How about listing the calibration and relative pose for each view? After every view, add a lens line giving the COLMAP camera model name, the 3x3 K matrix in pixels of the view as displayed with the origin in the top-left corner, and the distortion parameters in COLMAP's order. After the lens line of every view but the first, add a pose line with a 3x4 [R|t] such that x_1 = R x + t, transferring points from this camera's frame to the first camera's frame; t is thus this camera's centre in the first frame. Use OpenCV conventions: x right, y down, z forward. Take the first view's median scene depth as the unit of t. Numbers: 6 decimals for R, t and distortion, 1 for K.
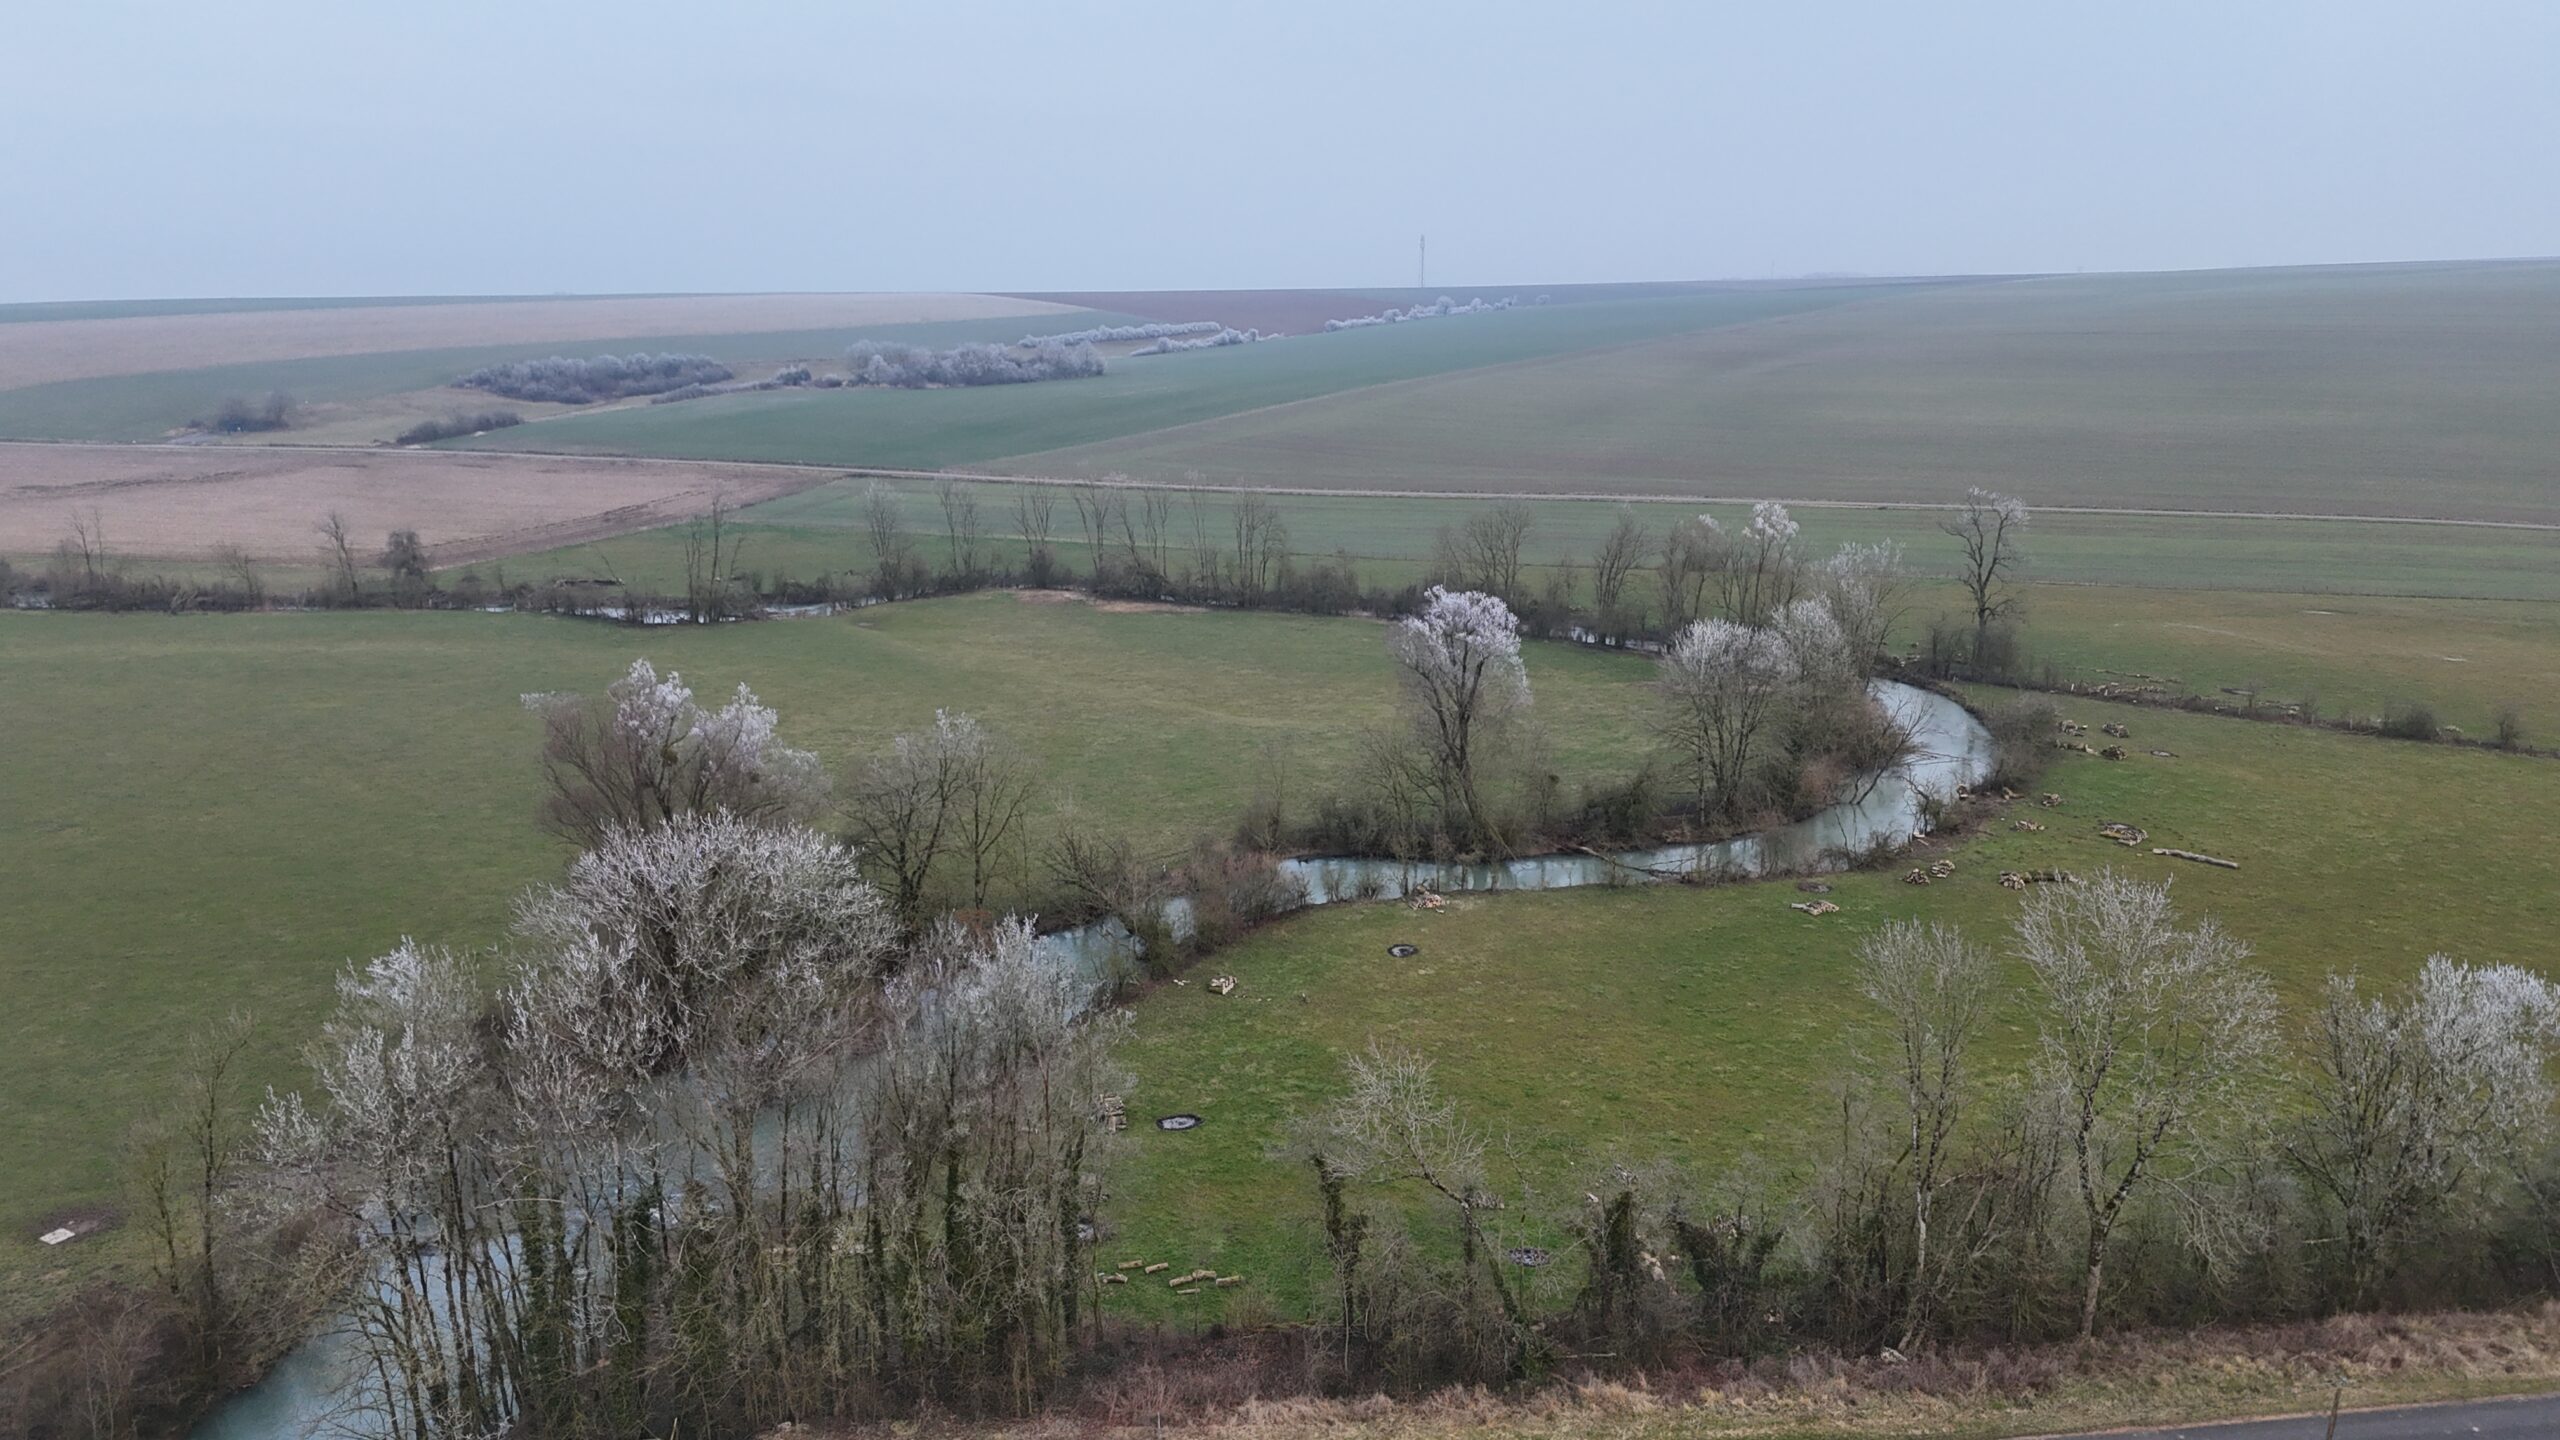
lens RADIAL K [[1834.0, 0, 1282.6], [0, 1834.0, 707.5], [0, 0, 1]] dist [0.056843, -0.047885]
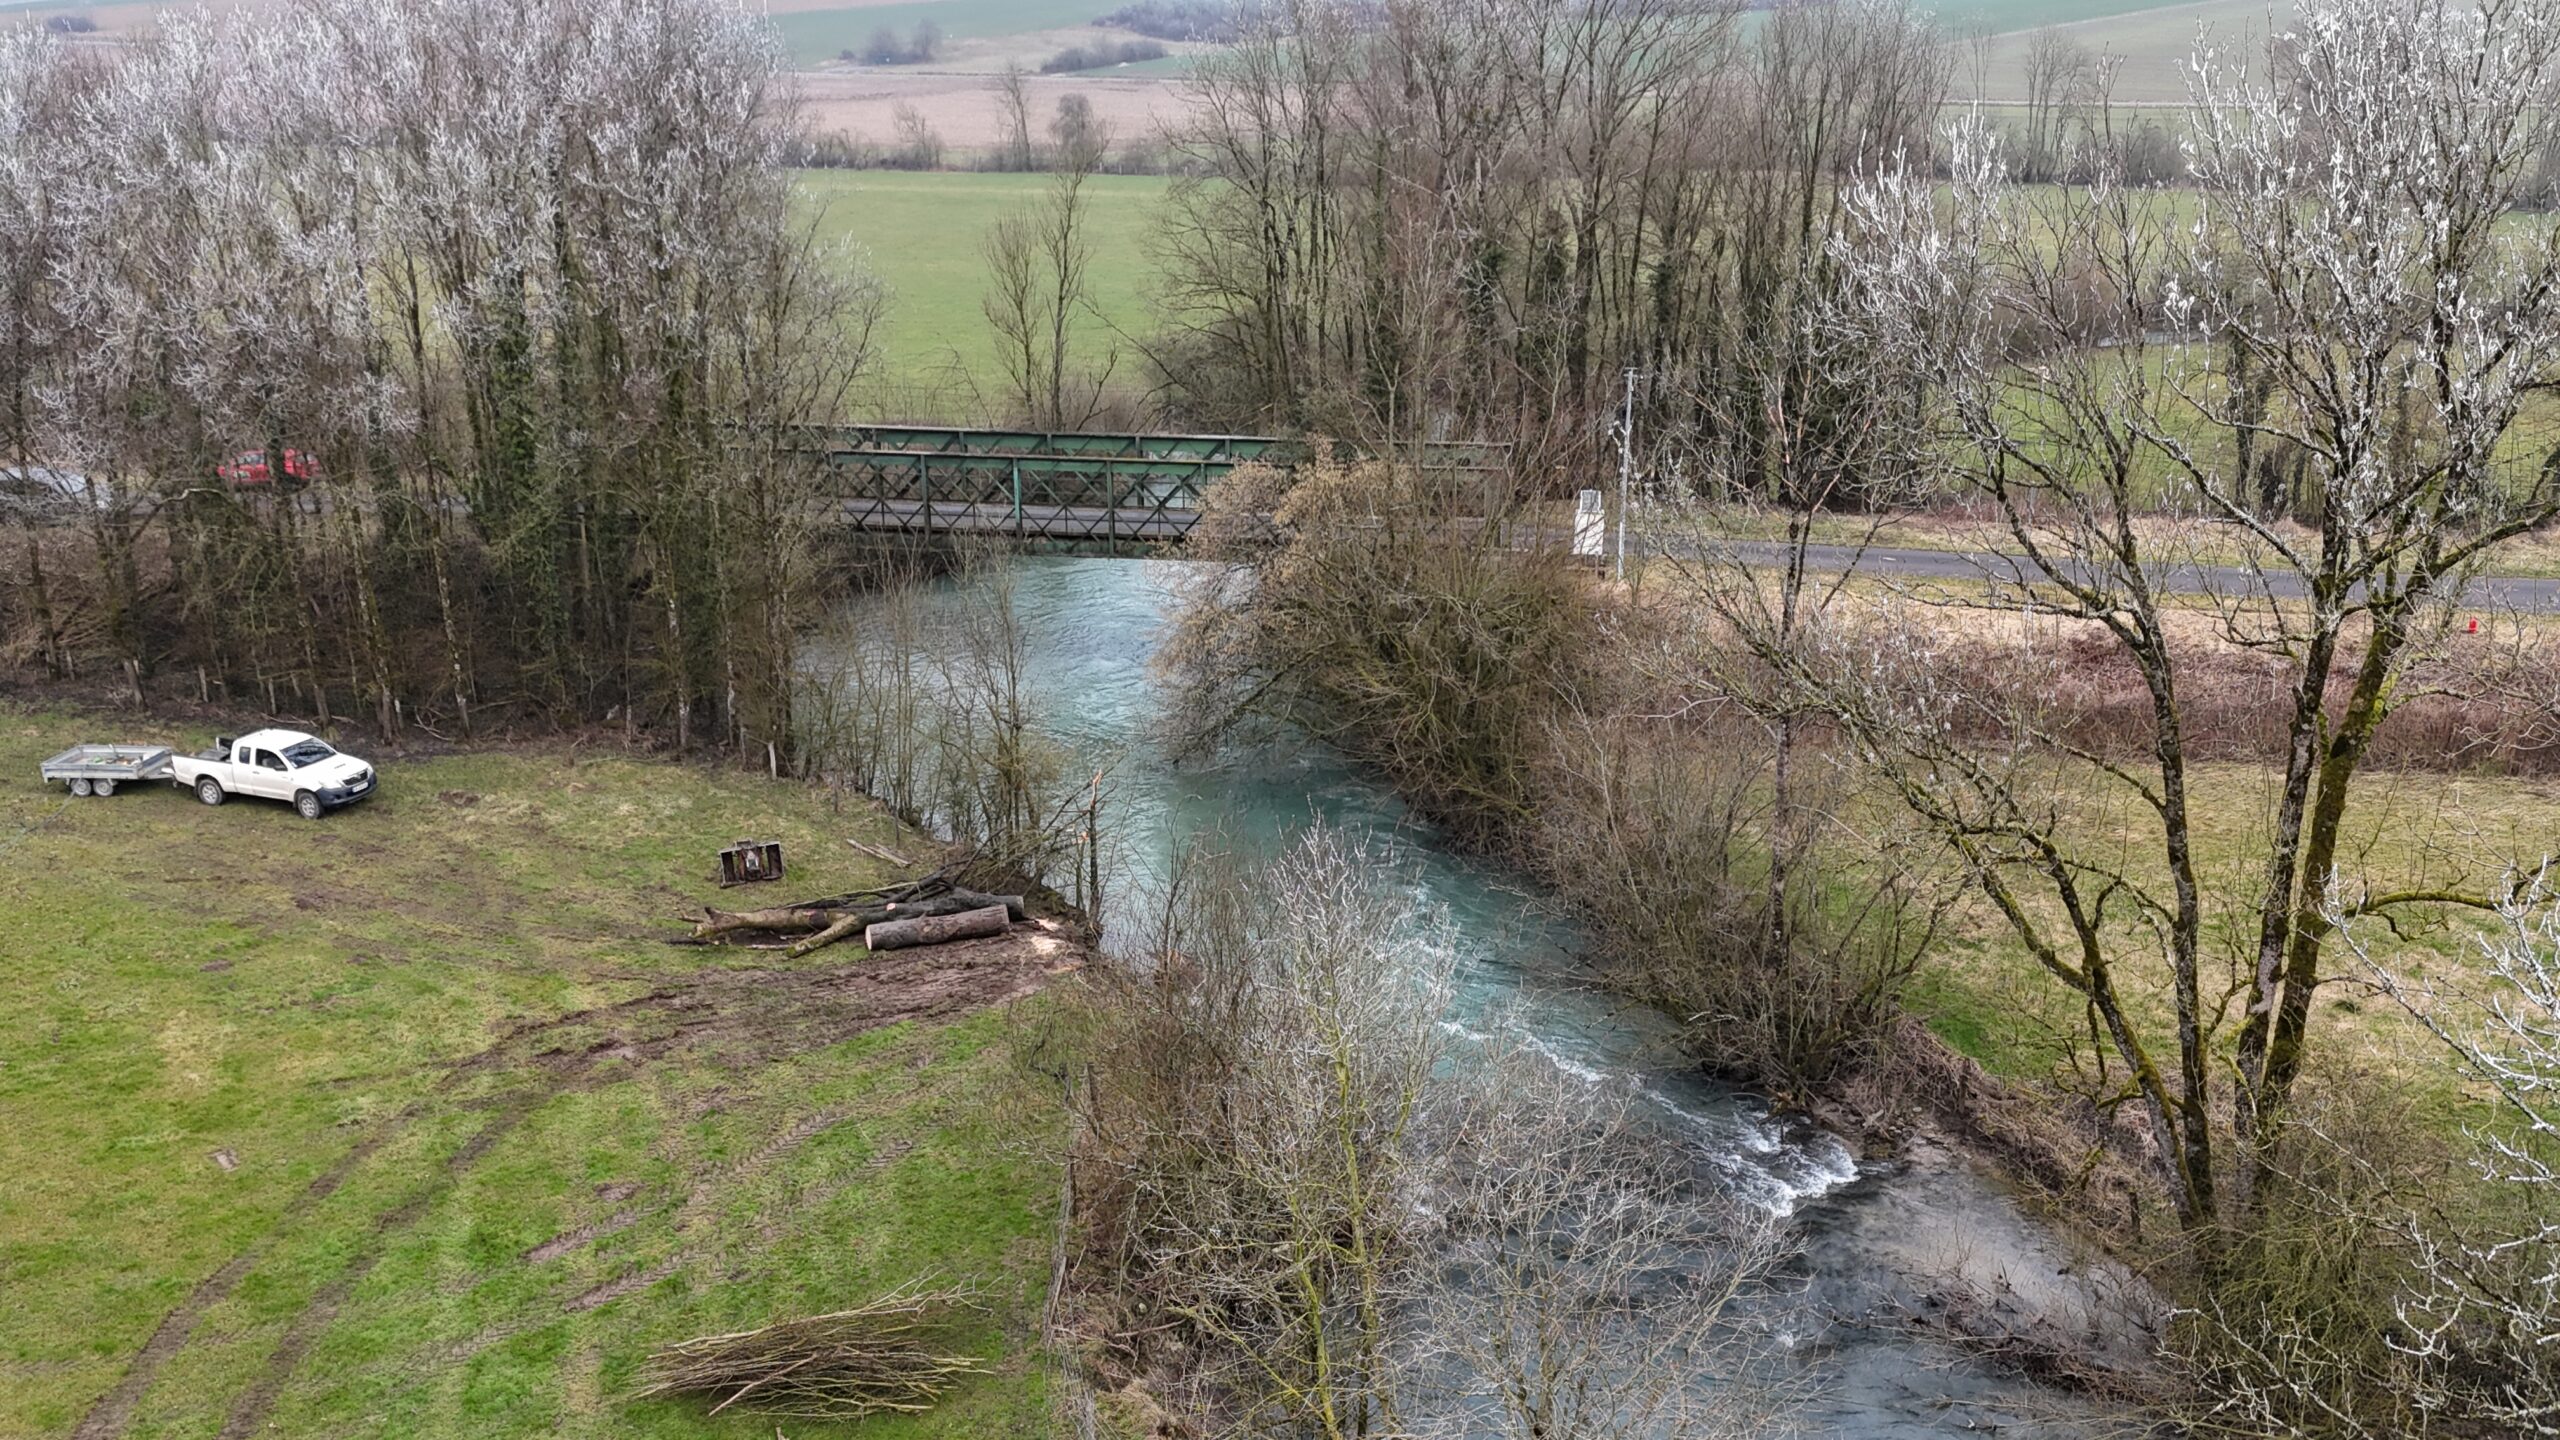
lens RADIAL K [[2193.2, 0, 1280.8], [0, 2193.2, 712.1], [0, 0, 1]] dist [0.082753, -0.053719]
pose [[0.949902, 0.090567, -0.299140, -0.016951], [-0.063041, 0.992944, 0.100439, 0.085319], [0.306126, -0.076549, 0.948909, -0.035202]]
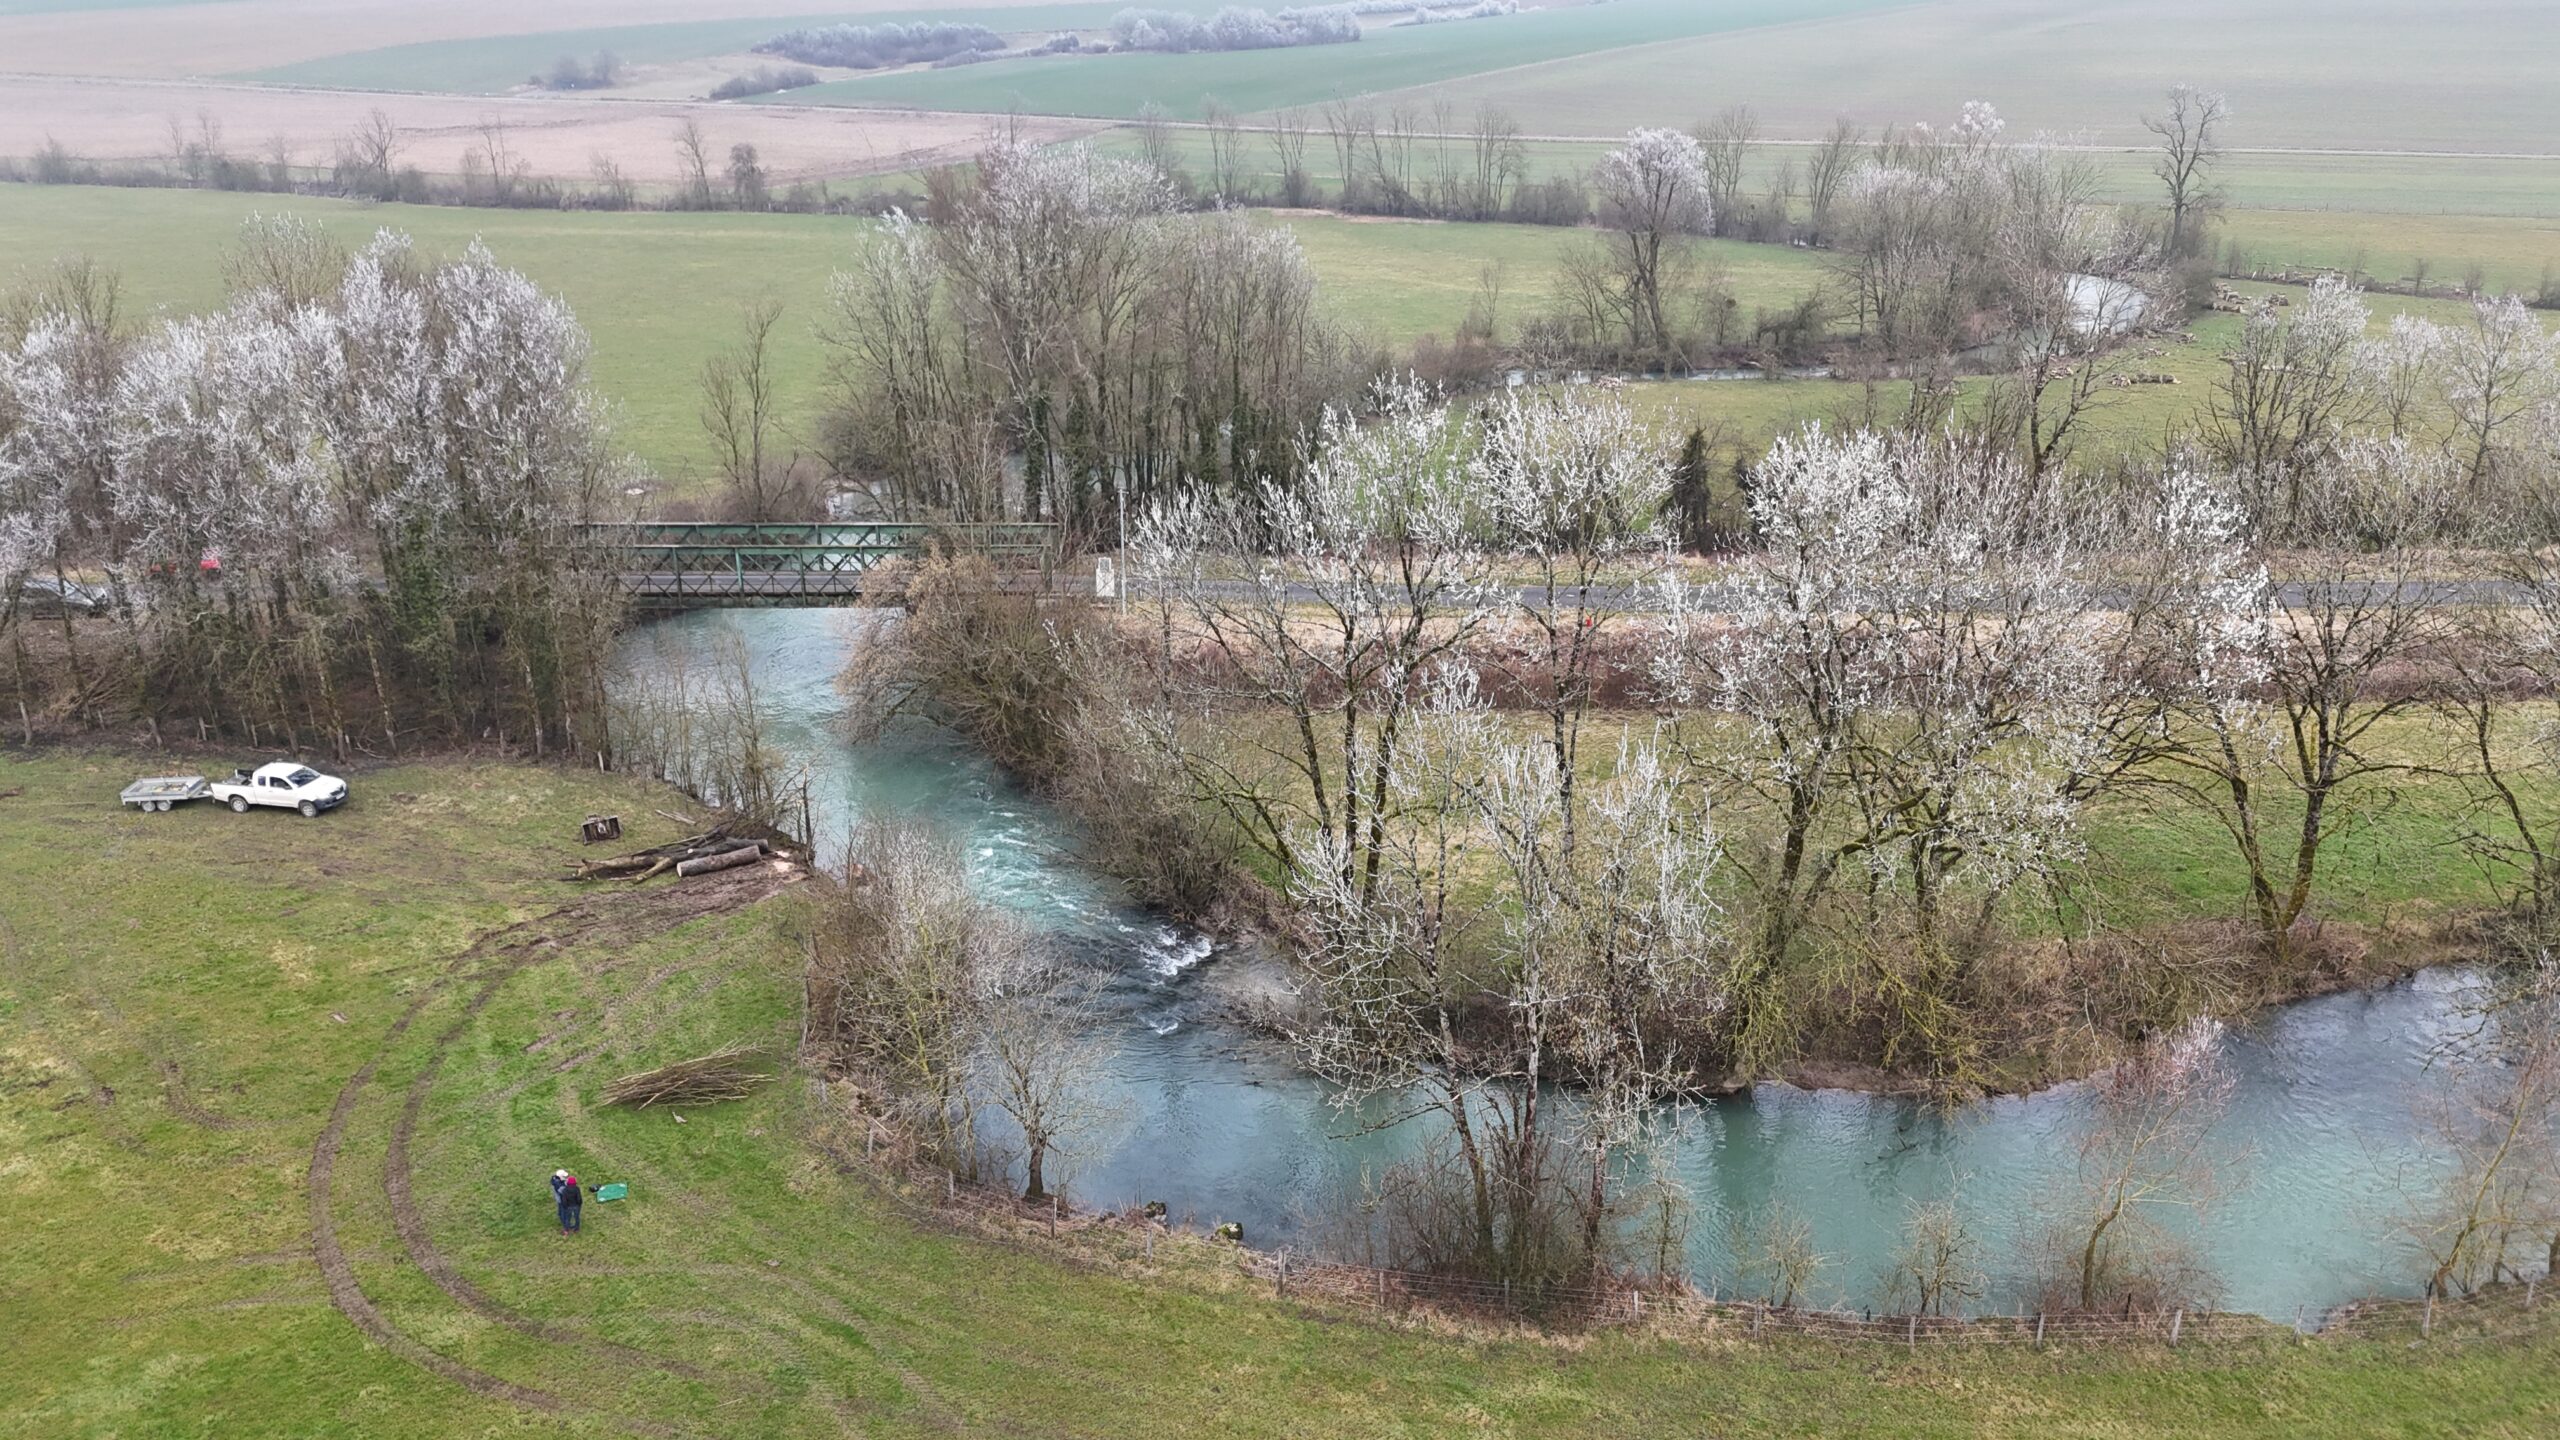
lens RADIAL K [[1834.0, 0, 1277.3], [0, 1834.0, 711.7], [0, 0, 1]] dist [0.056843, -0.047885]
pose [[0.990452, 0.048802, -0.128929, 0.012831], [-0.029125, 0.988210, 0.150309, 0.062578], [0.134745, -0.145118, 0.980196, -0.109999]]
